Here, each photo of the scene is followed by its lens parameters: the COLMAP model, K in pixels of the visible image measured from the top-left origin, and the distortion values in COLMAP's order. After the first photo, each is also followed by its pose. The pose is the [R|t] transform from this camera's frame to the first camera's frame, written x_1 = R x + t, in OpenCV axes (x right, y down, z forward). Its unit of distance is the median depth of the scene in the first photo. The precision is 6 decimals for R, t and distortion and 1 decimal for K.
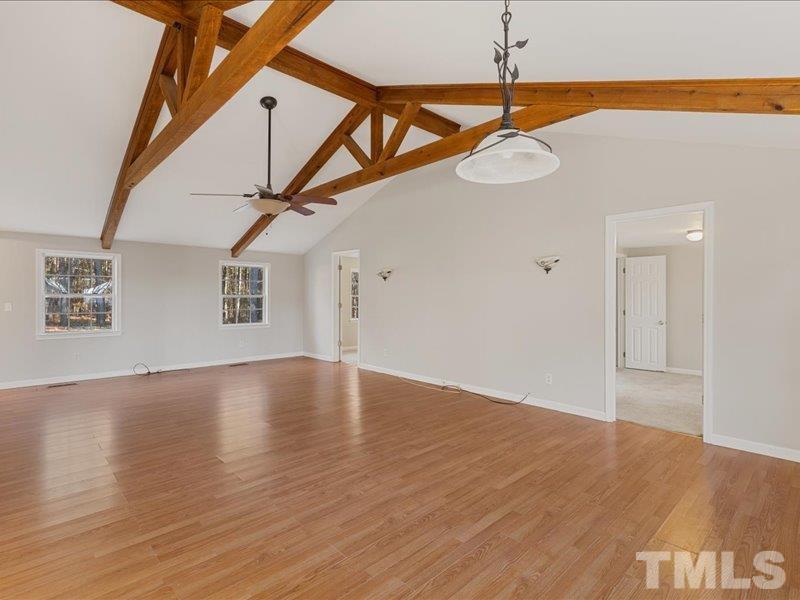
lens RADIAL K [[402.6, 0, 404.9], [0, 402.6, 296.1], [0, 0, 1]] dist [0.001944, -0.000447]
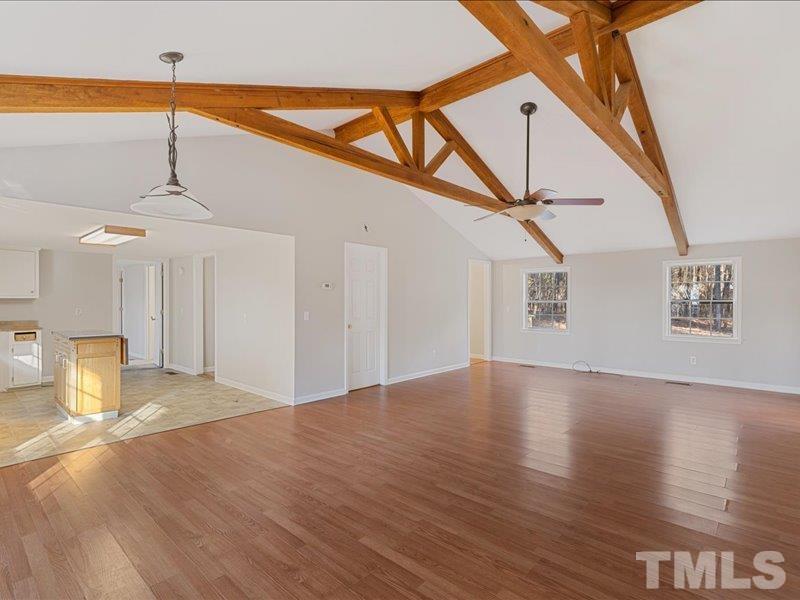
lens RADIAL K [[402.6, 0, 404.9], [0, 402.6, 296.1], [0, 0, 1]] dist [0.001944, -0.000447]
pose [[0.095138, -0.009005, -0.995423, 0.860920], [-0.003825, 0.999948, -0.009411, -0.001870], [0.995457, 0.004703, 0.095098, 0.829183]]
